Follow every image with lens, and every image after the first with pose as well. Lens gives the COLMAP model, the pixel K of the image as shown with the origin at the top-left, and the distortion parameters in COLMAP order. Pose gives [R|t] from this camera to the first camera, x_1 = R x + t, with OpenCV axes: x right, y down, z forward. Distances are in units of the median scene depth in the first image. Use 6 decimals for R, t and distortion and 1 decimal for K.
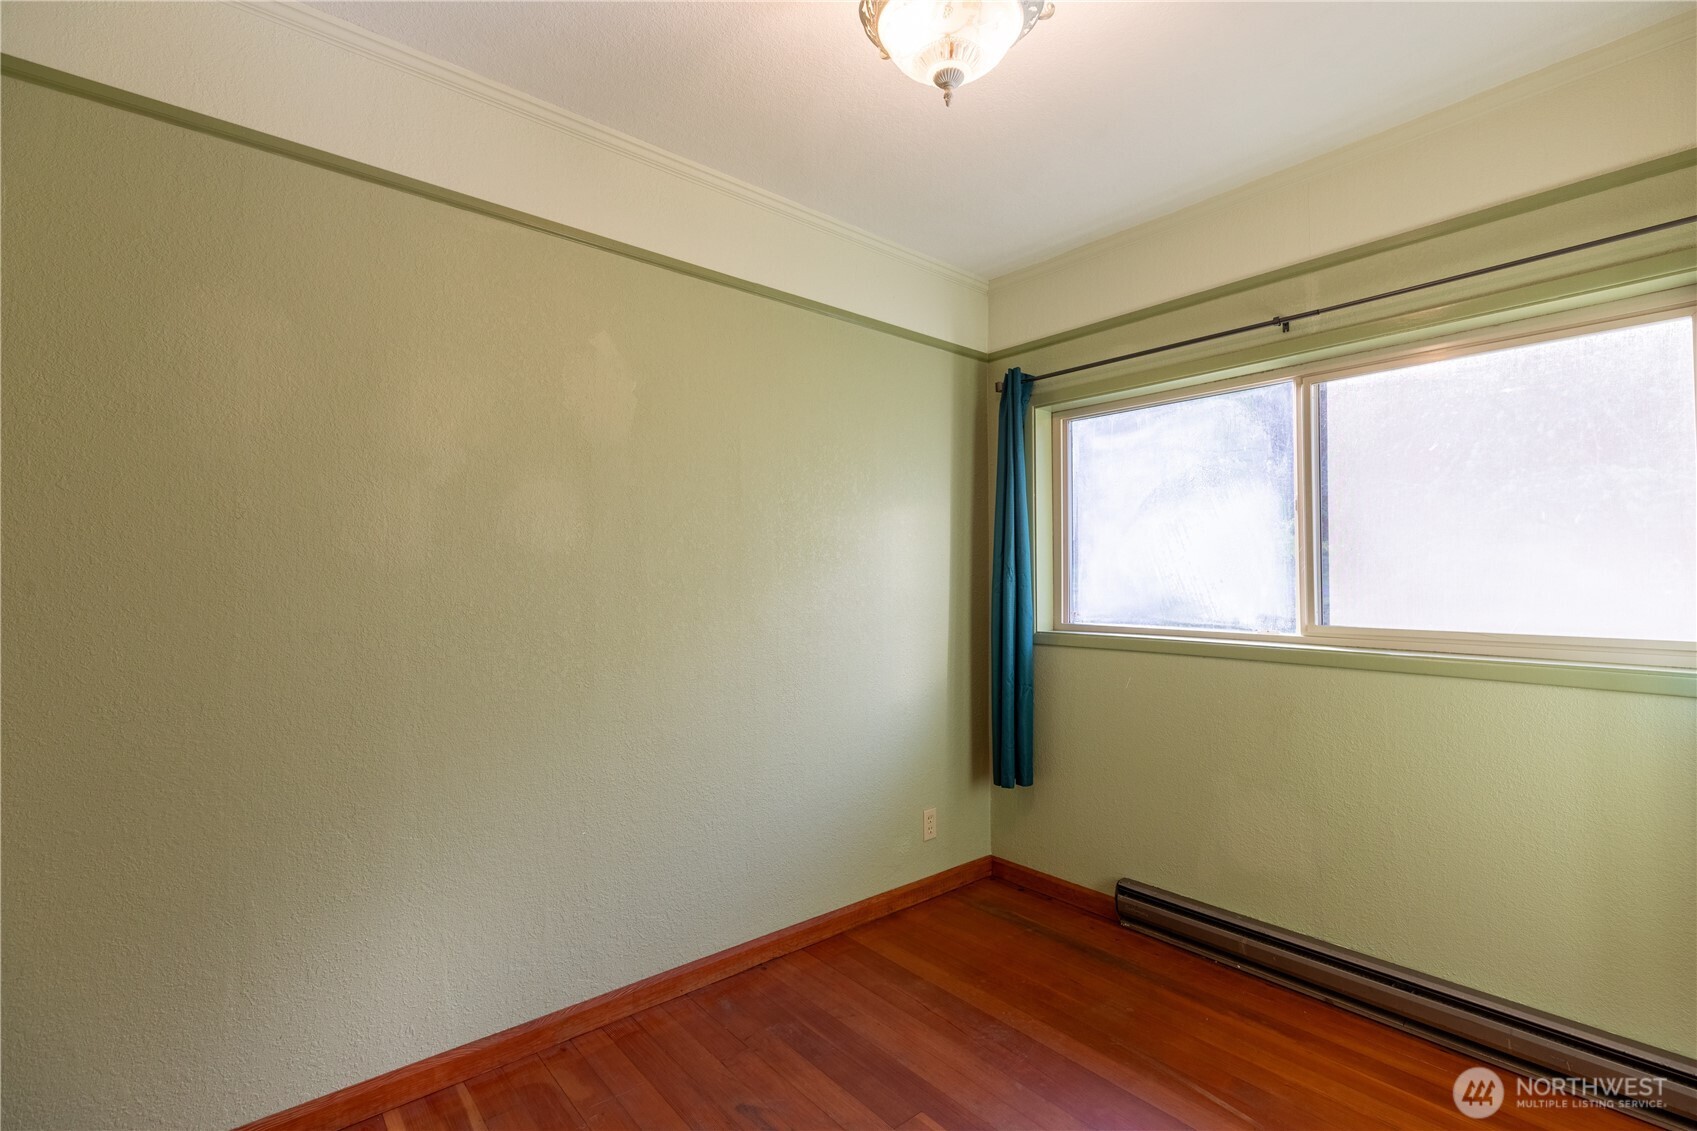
lens RADIAL K [[762.2, 0, 861.9], [0, 762.2, 557.9], [0, 0, 1]] dist [0.007438, -0.000187]
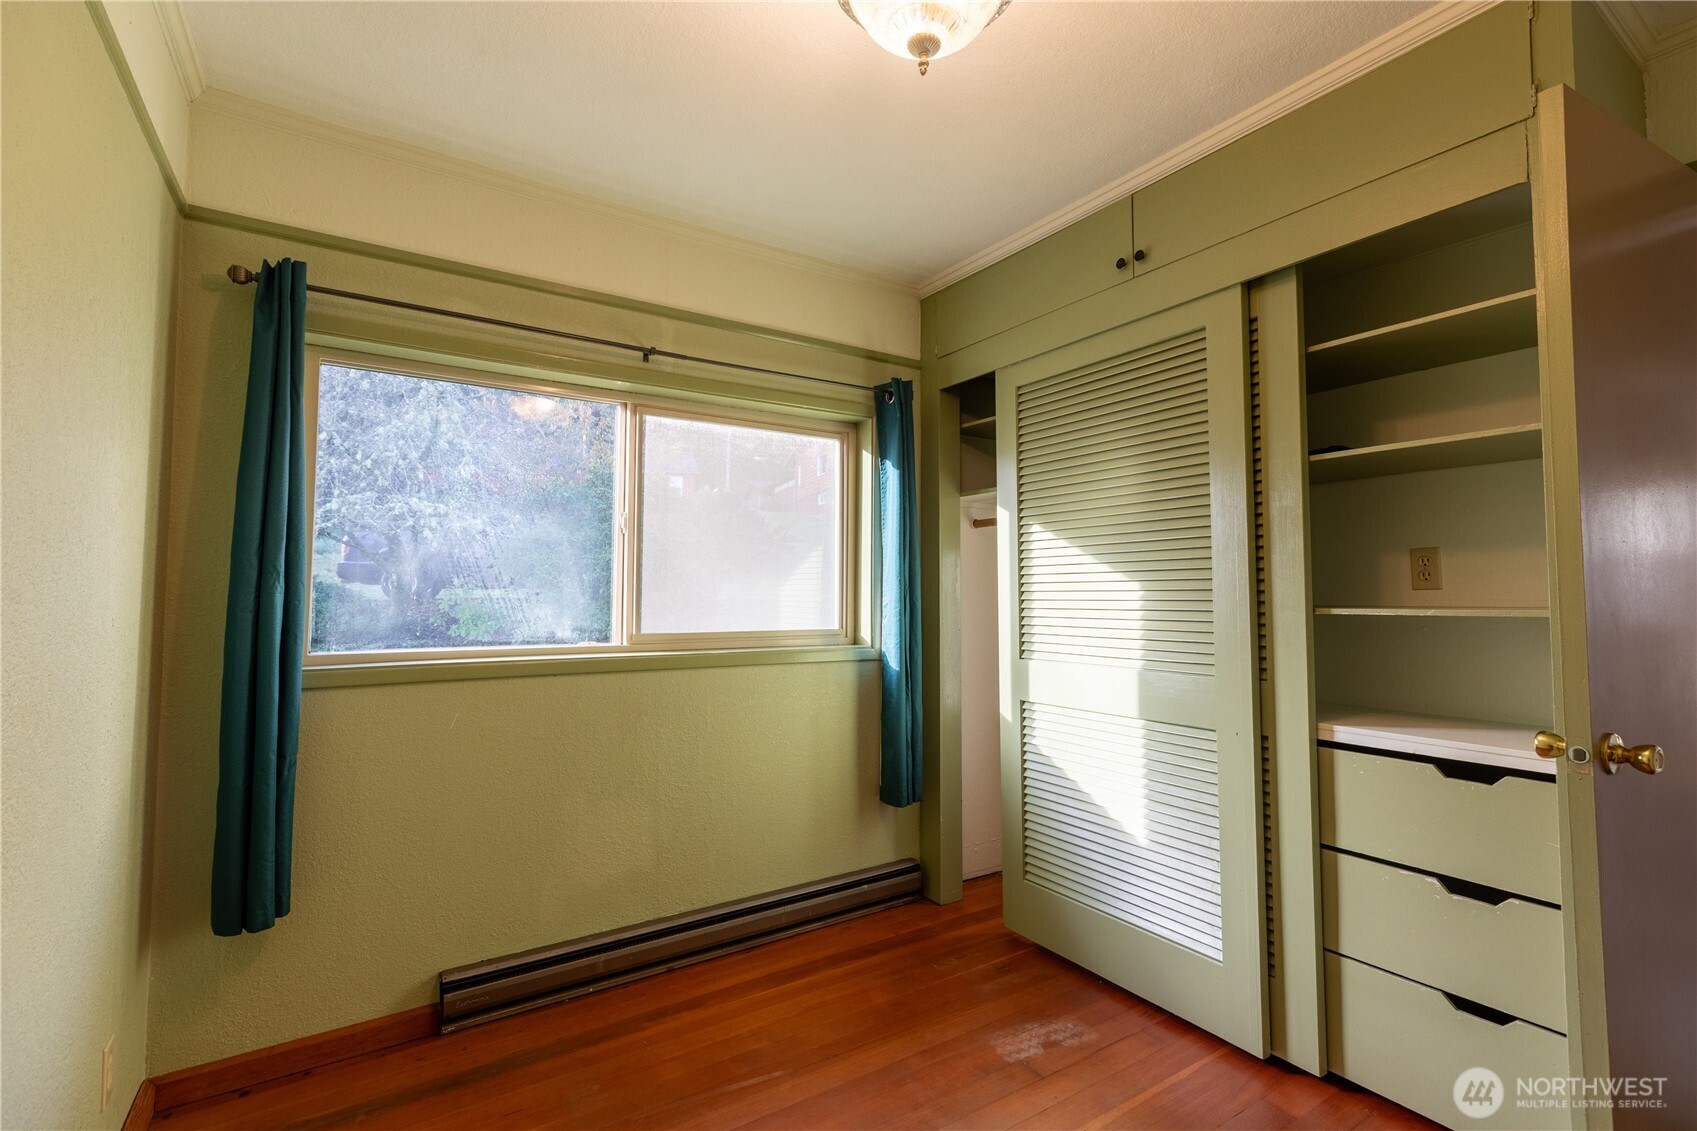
lens RADIAL K [[762.2, 0, 861.9], [0, 762.2, 557.9], [0, 0, 1]] dist [0.007438, -0.000187]
pose [[0.135067, 0.047125, 0.989715, -0.459799], [-0.030584, 0.998591, -0.043374, 0.017565], [-0.990364, -0.024411, 0.136318, 0.550873]]
